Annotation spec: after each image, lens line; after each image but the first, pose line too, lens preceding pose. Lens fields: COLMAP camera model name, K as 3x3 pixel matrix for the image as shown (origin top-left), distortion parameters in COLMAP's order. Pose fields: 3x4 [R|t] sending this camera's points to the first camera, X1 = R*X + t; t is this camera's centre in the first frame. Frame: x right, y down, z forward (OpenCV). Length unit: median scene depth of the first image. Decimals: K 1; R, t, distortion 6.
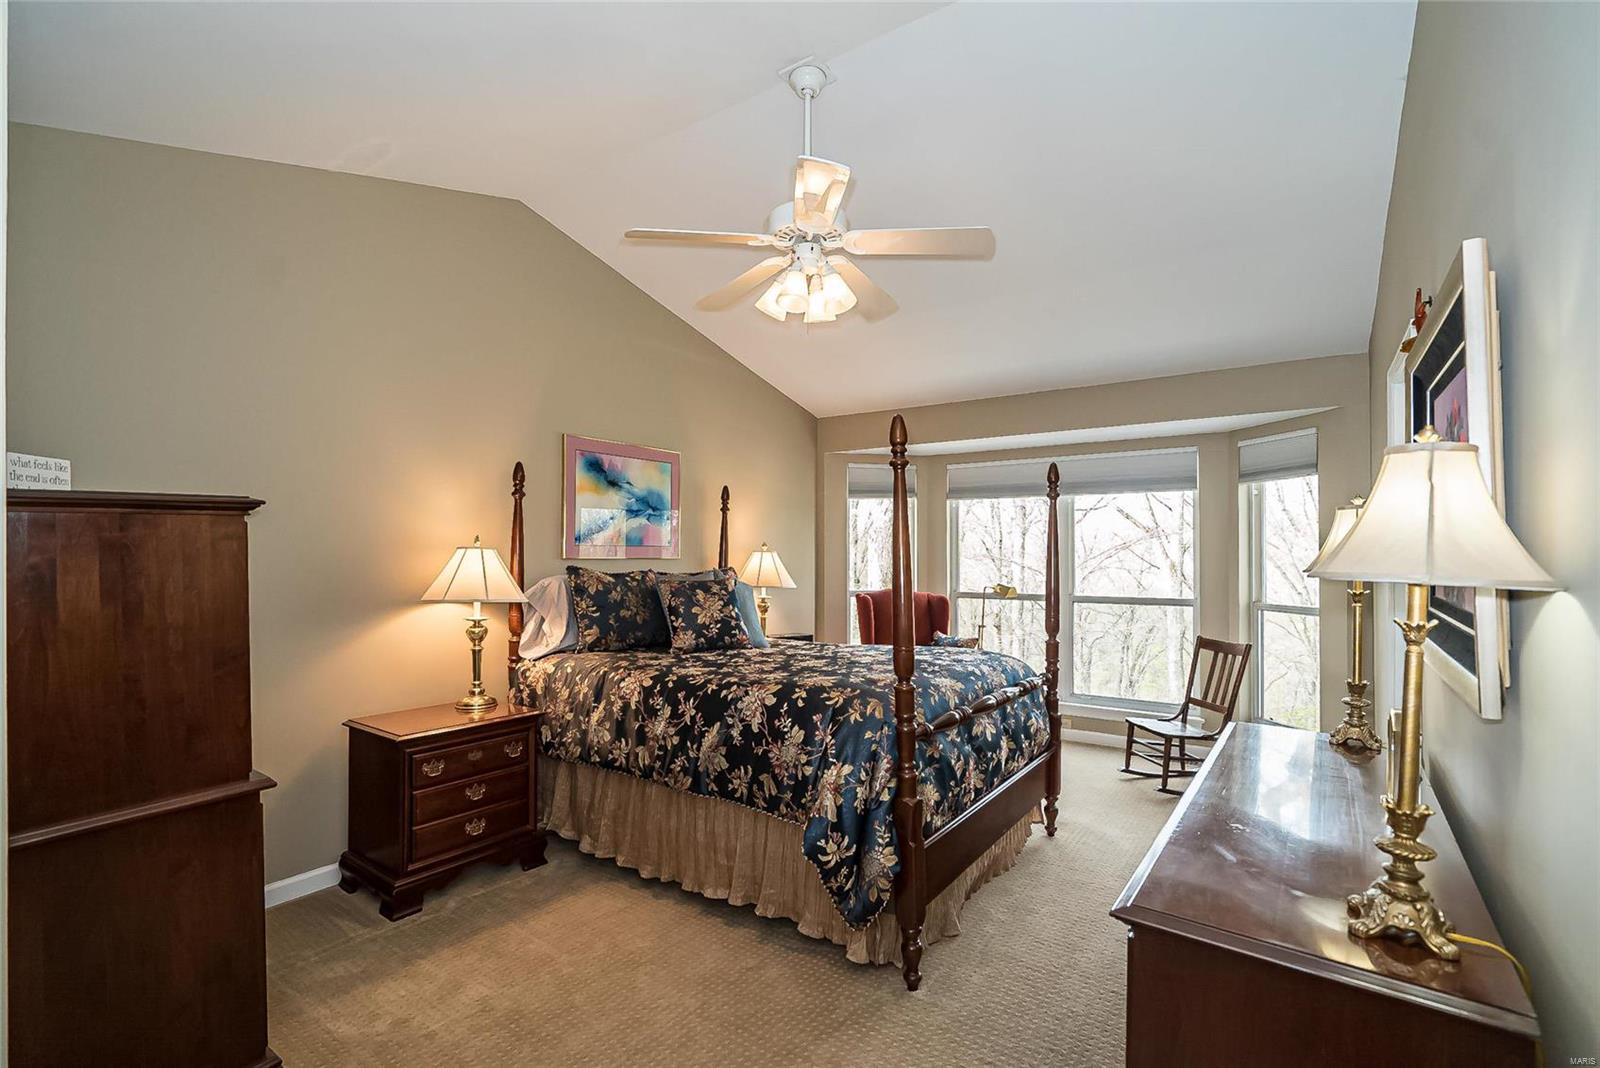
lens RADIAL K [[733.9, 0, 795.7], [0, 733.9, 537.8], [0, 0, 1]] dist [-0.004948, 0.002106]
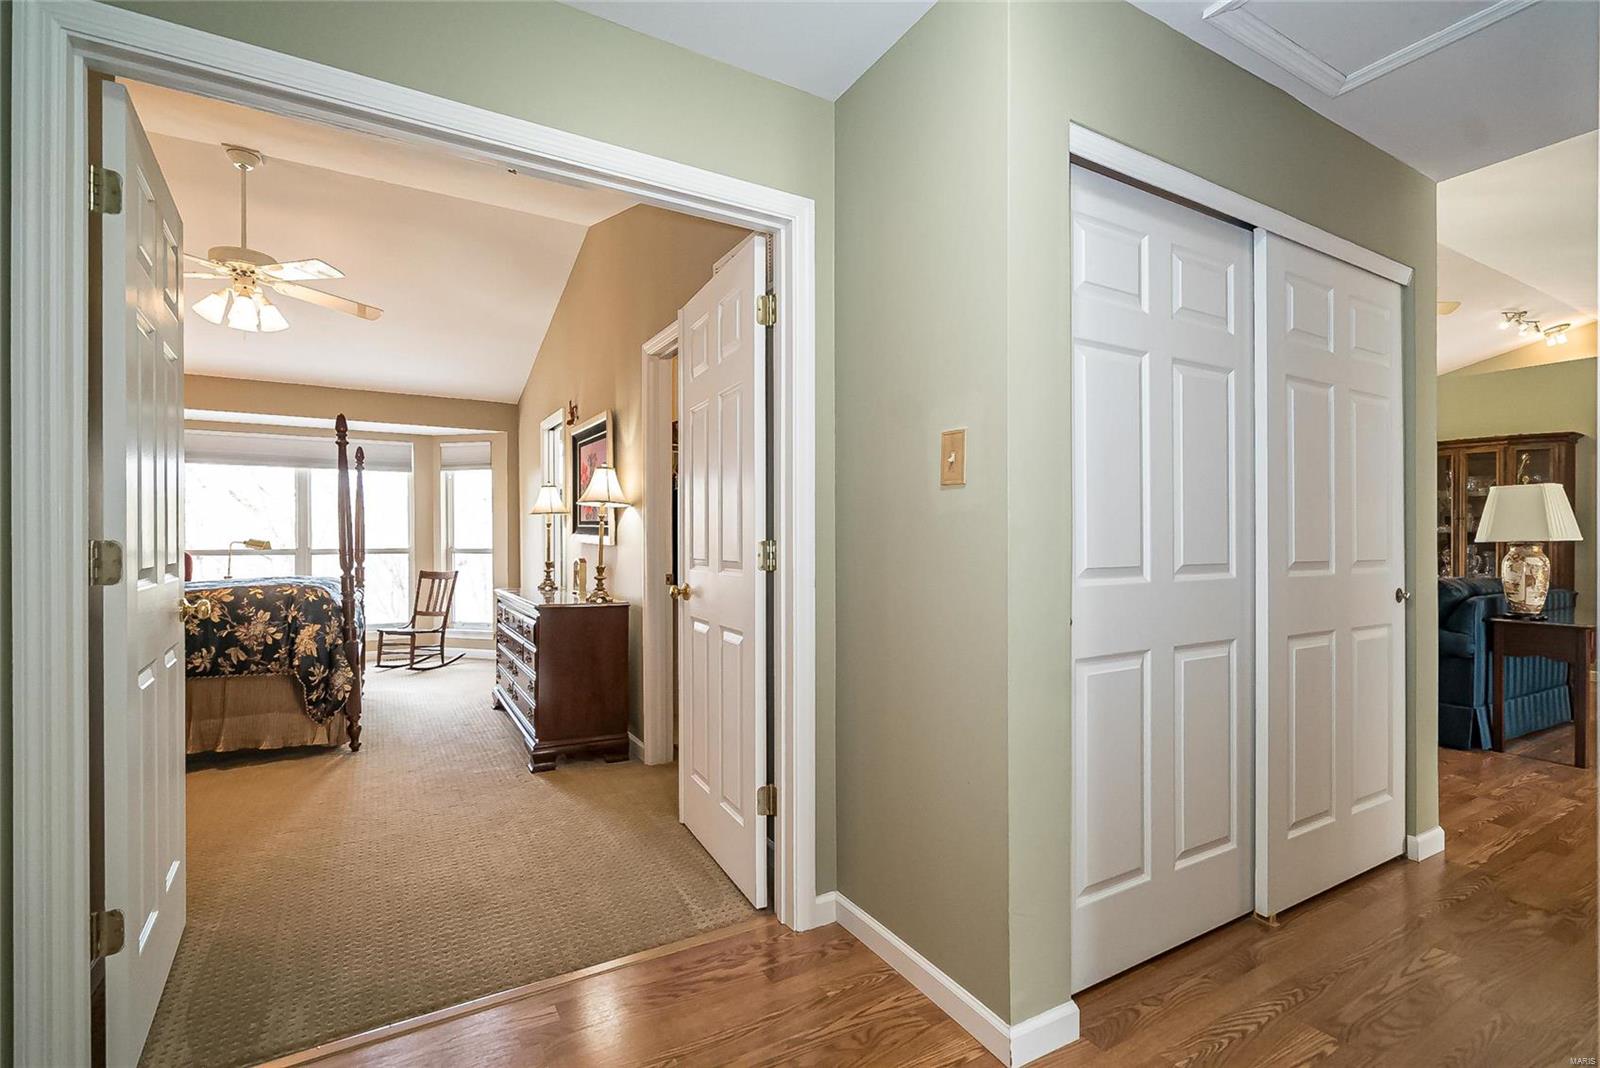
lens RADIAL K [[733.9, 0, 802.8], [0, 733.9, 536.1], [0, 0, 1]] dist [-0.004948, 0.002106]
pose [[0.414741, 0.000633, 0.909939, -0.872062], [-0.011017, 0.999930, 0.004326, 0.087460], [-0.909873, -0.011819, 0.414719, -0.587205]]
